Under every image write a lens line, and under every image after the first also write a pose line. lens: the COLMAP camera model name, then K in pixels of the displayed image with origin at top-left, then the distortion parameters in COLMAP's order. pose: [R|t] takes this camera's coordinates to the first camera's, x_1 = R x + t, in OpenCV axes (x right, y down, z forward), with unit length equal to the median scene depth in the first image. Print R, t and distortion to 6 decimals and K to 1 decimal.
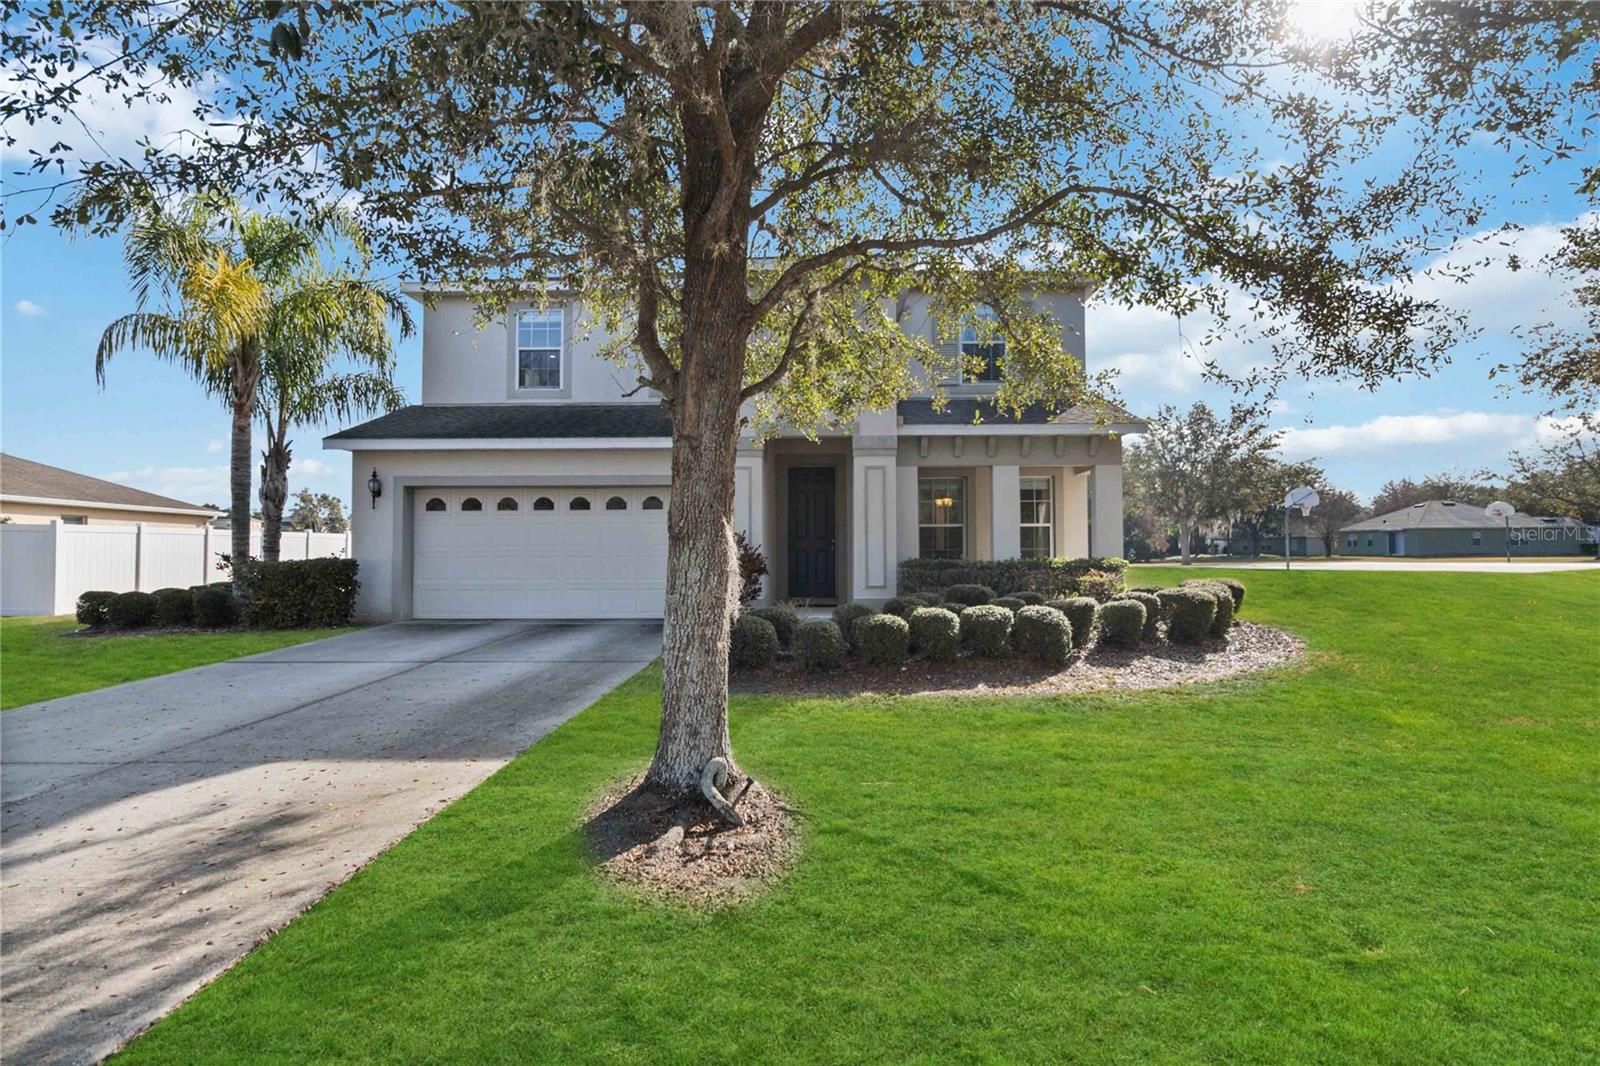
lens RADIAL K [[740.2, 0, 806.2], [0, 740.2, 501.4], [0, 0, 1]] dist [0.001577, -0.000053]
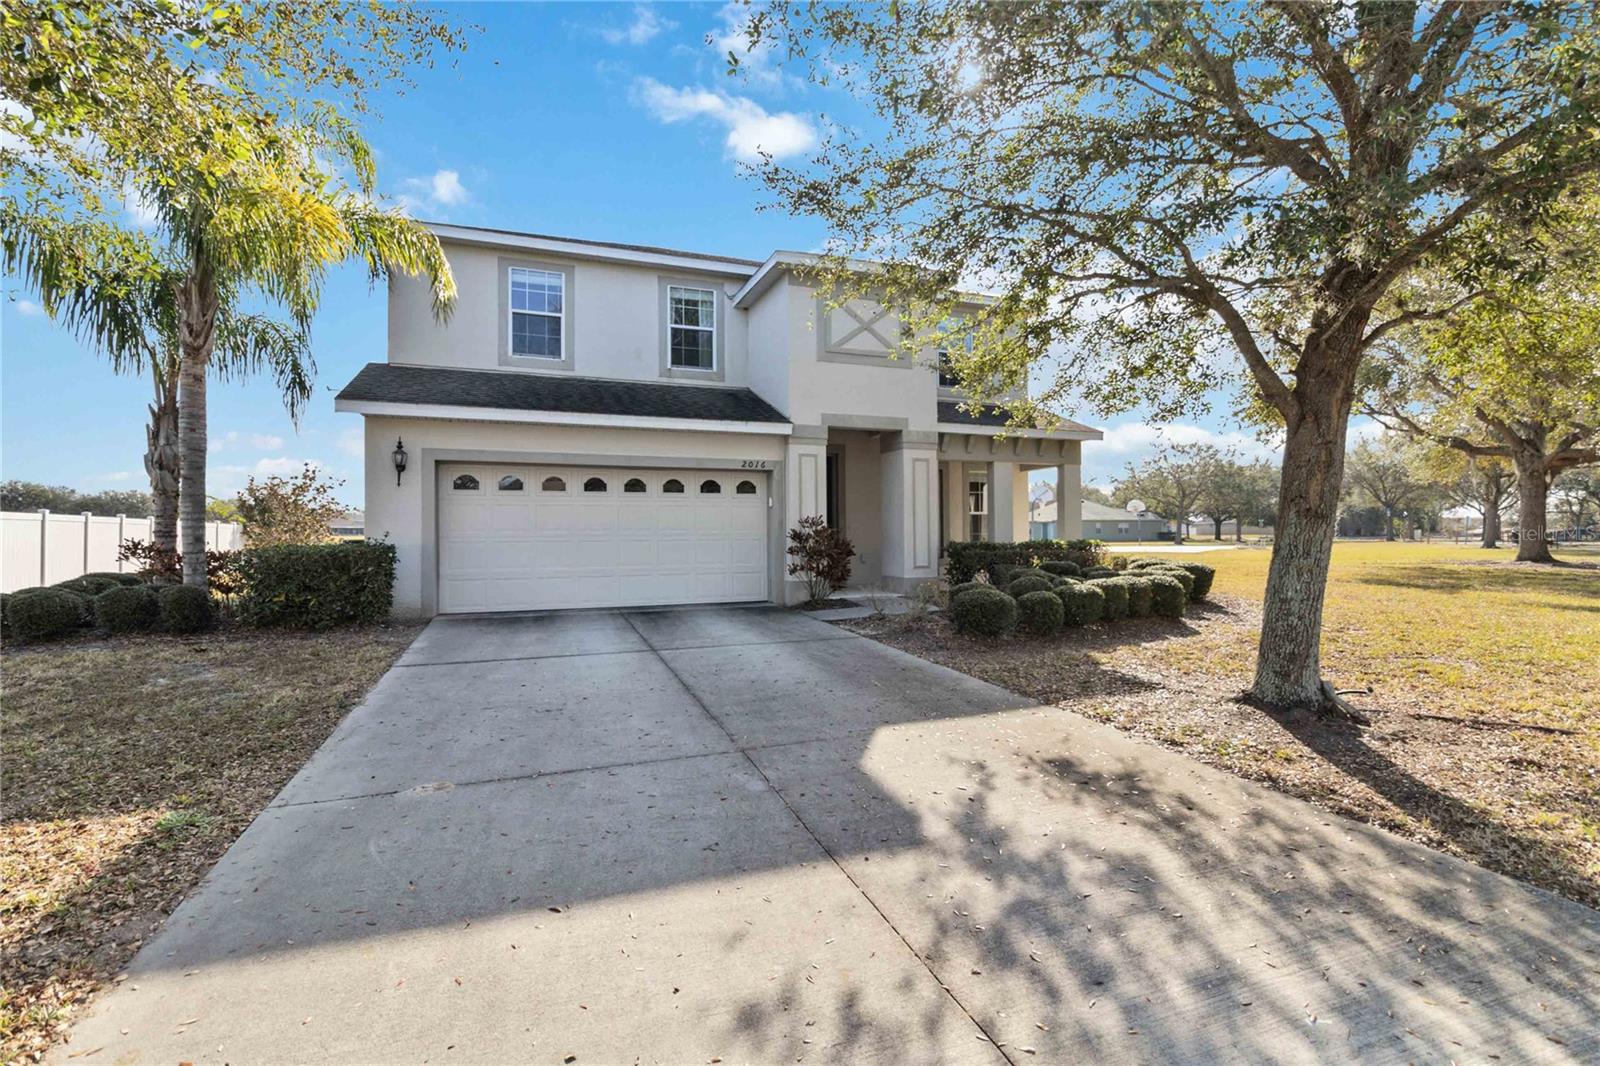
lens RADIAL K [[748.2, 0, 804.3], [0, 748.2, 495.6], [0, 0, 1]] dist [0.000335, 0.000396]
pose [[0.920620, 0.020270, 0.389934, -0.505627], [-0.024850, 0.999669, 0.006705, 0.004429], [-0.389669, -0.015863, 0.920818, 0.027909]]
